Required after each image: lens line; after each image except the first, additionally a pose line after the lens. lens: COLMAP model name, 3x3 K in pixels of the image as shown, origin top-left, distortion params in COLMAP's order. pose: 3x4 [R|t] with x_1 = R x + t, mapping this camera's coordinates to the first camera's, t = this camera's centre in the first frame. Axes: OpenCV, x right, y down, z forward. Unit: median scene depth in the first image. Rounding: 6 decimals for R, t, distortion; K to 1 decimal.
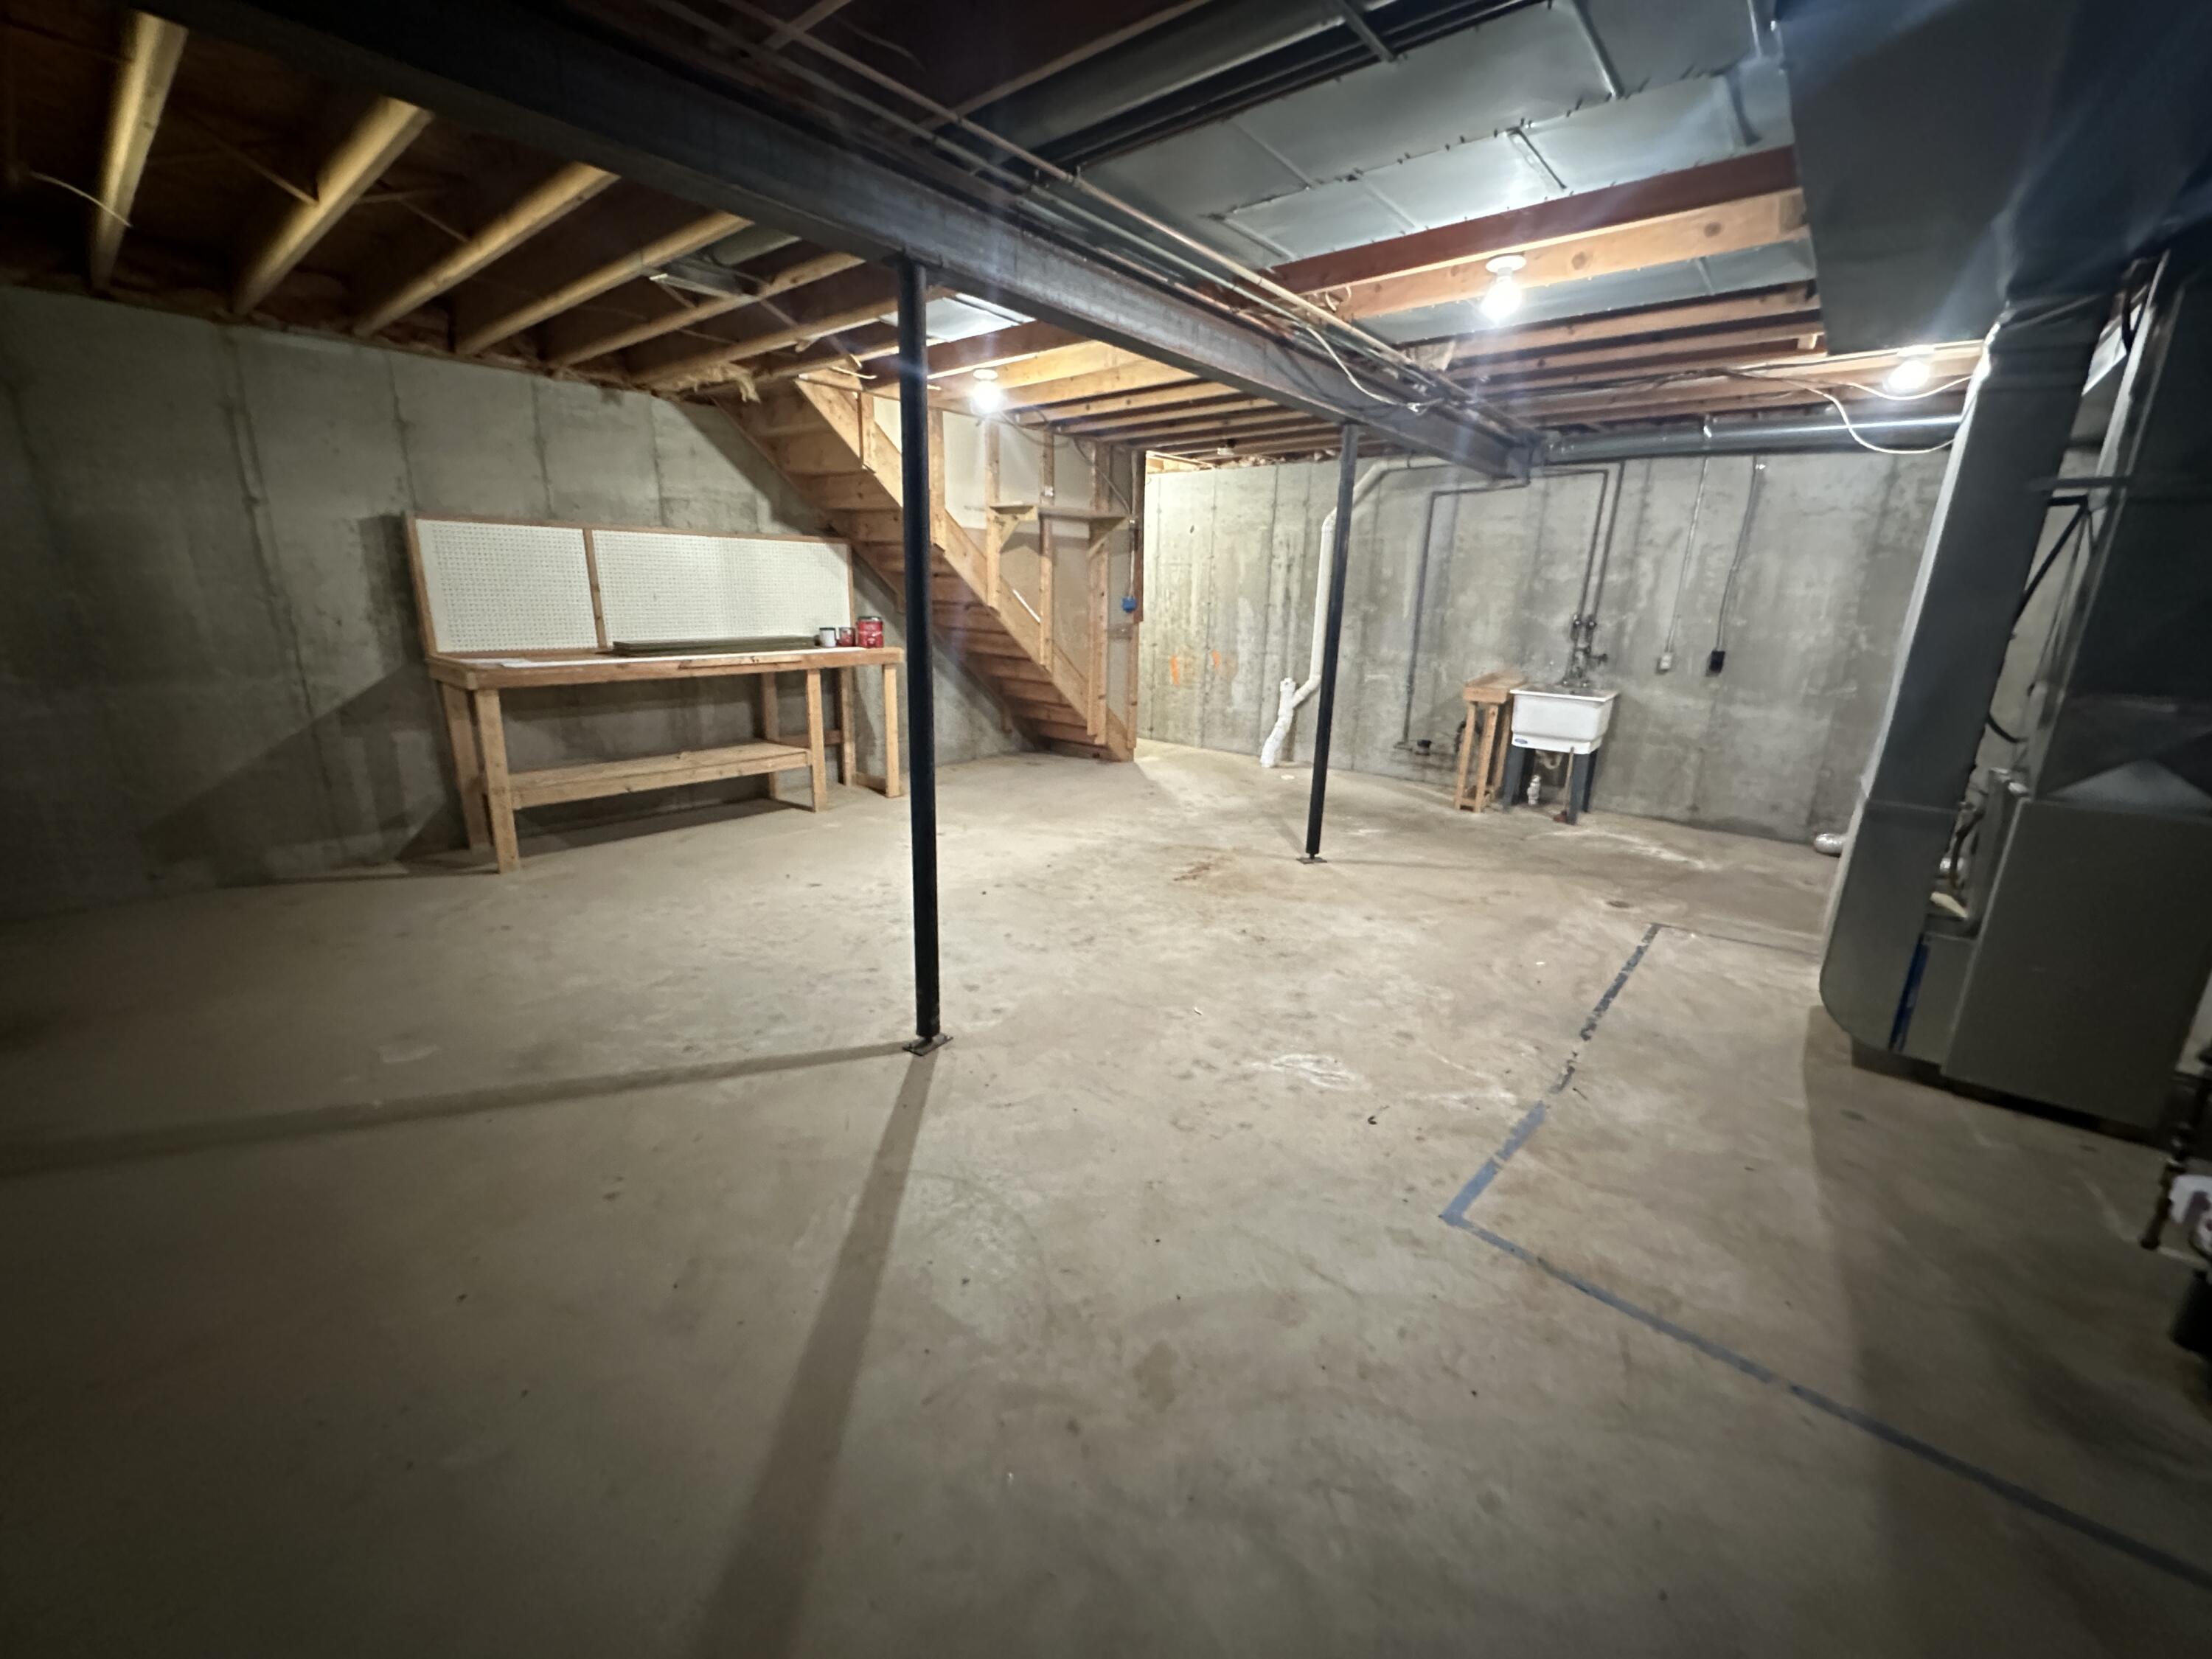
lens RADIAL K [[884.9, 0, 1109.0], [0, 884.9, 831.8], [0, 0, 1]] dist [-0.003443, 0.000526]
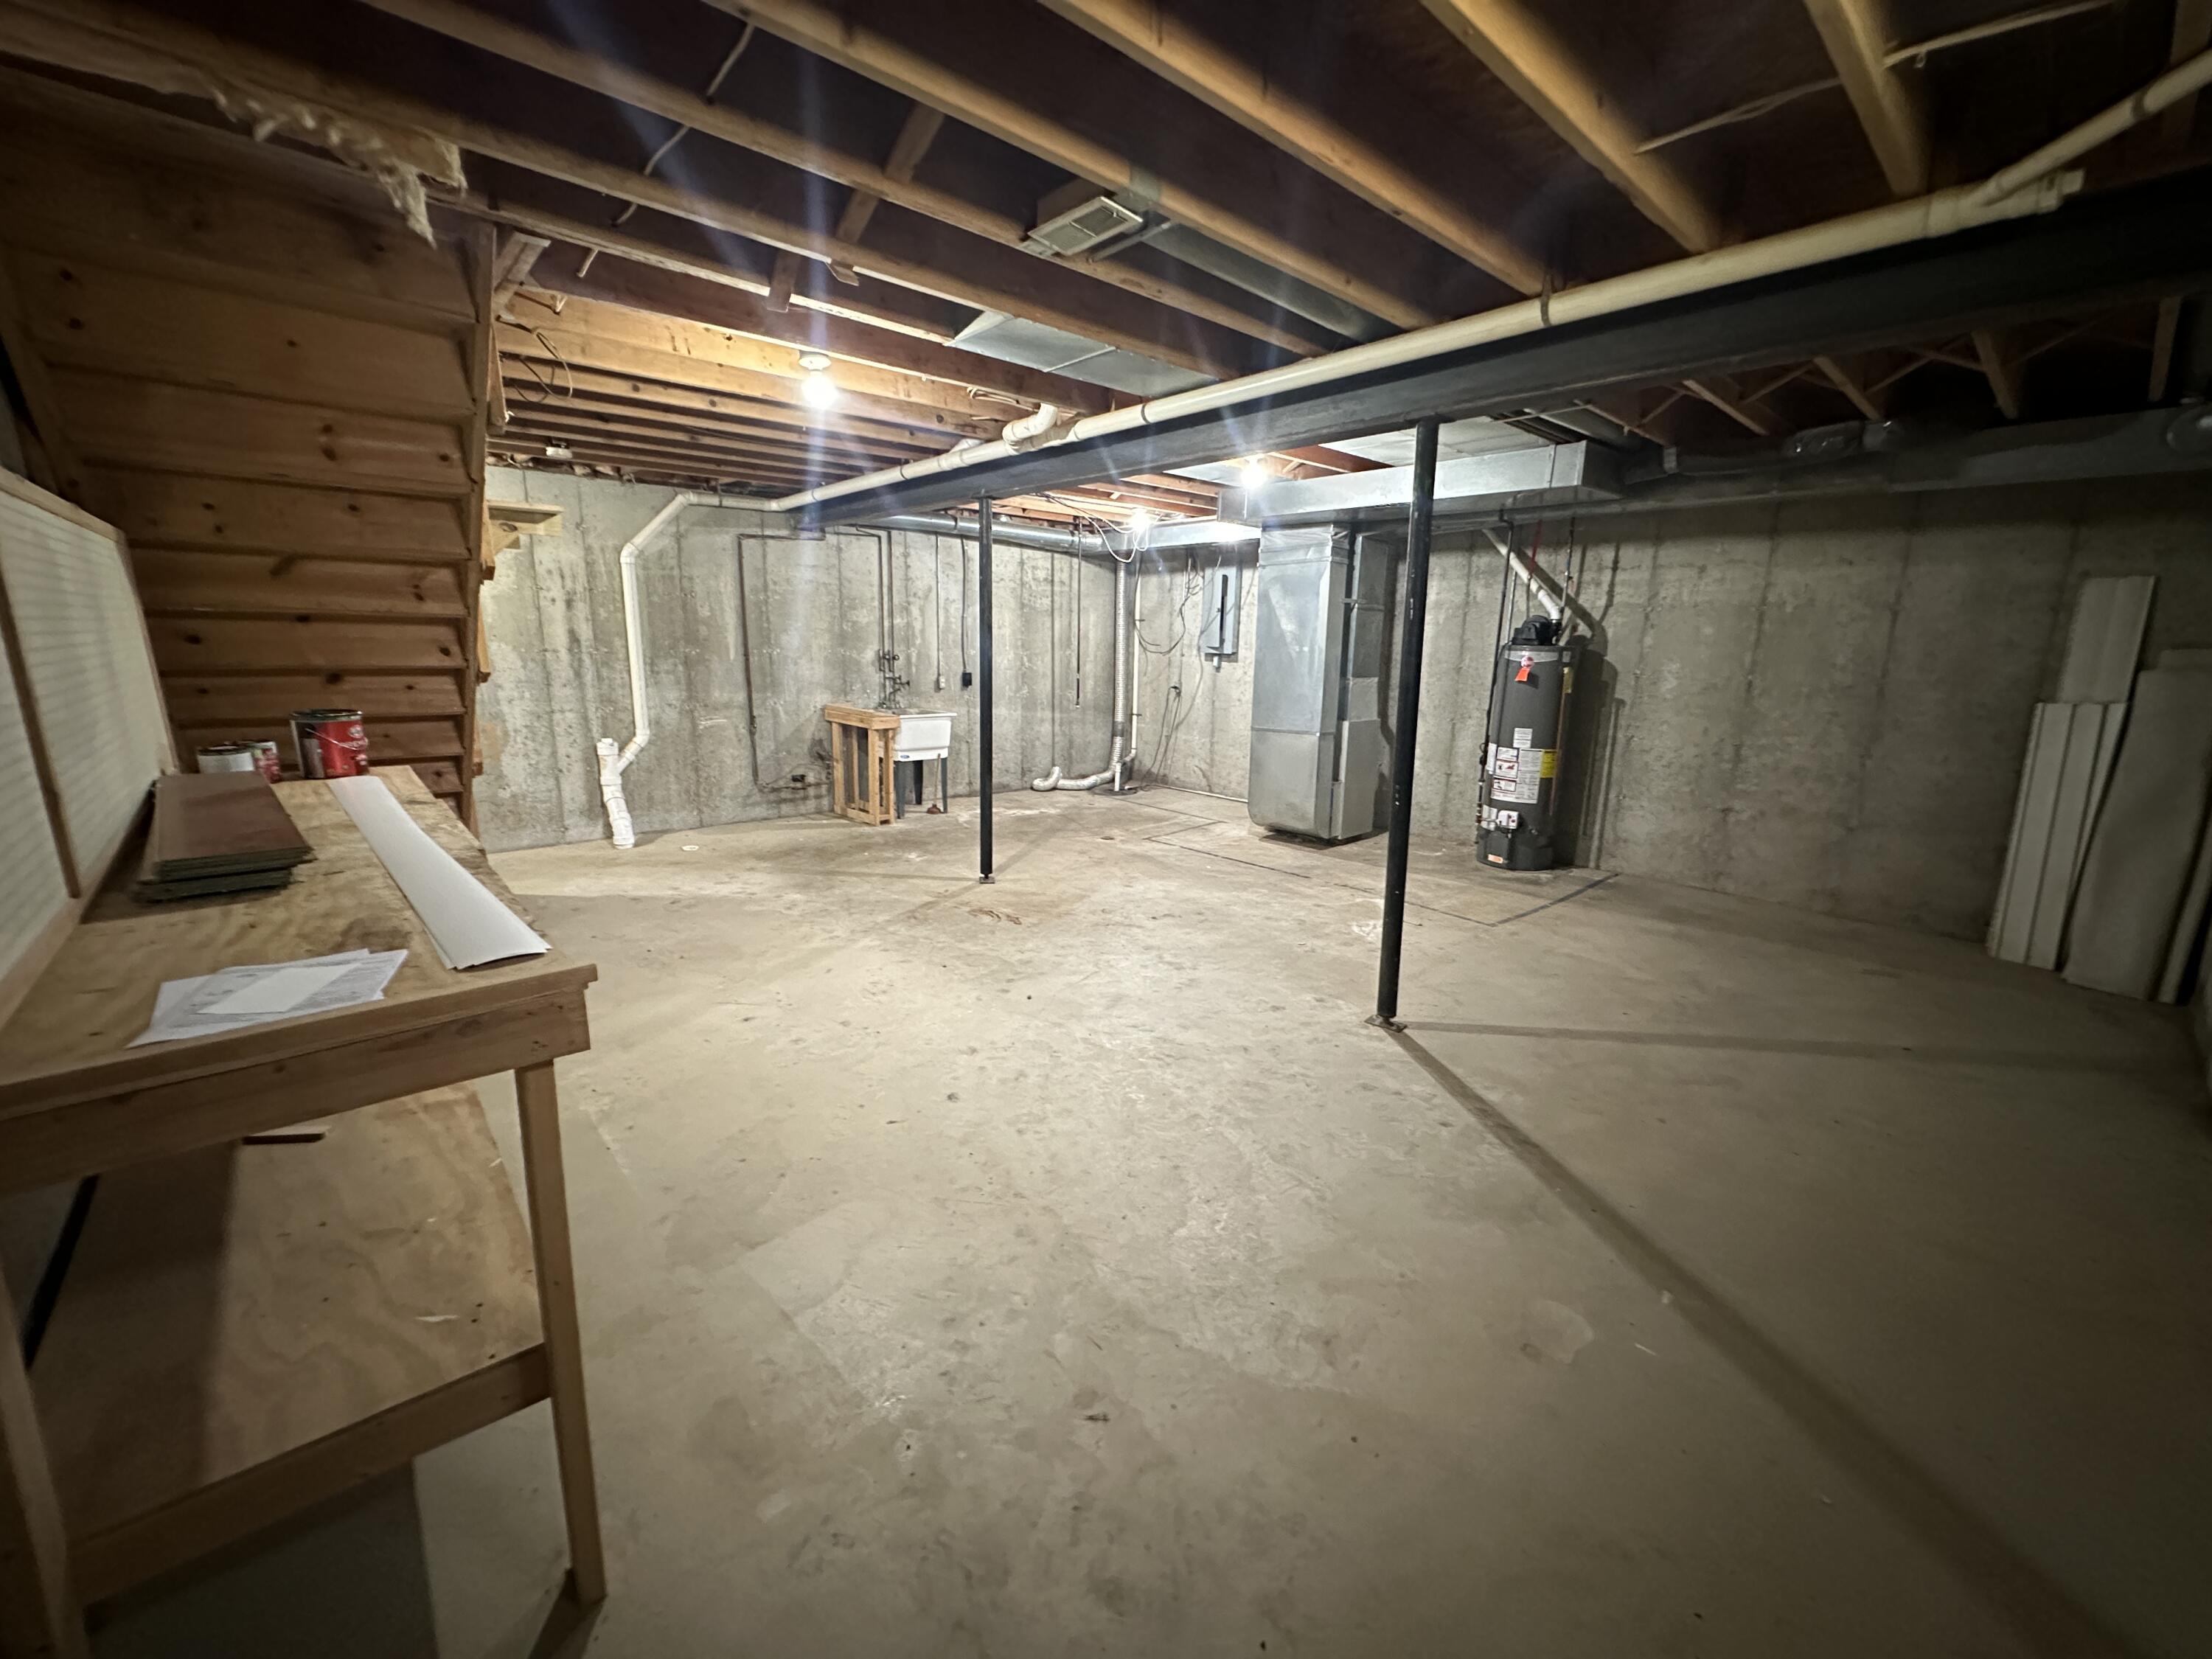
lens RADIAL K [[884.9, 0, 1109.0], [0, 884.9, 831.8], [0, 0, 1]] dist [-0.003443, 0.000526]
pose [[0.133590, -0.234336, 0.962933, -0.715173], [0.247364, 0.948773, 0.196573, -0.182477], [-0.959669, 0.211934, 0.184713, 0.562389]]
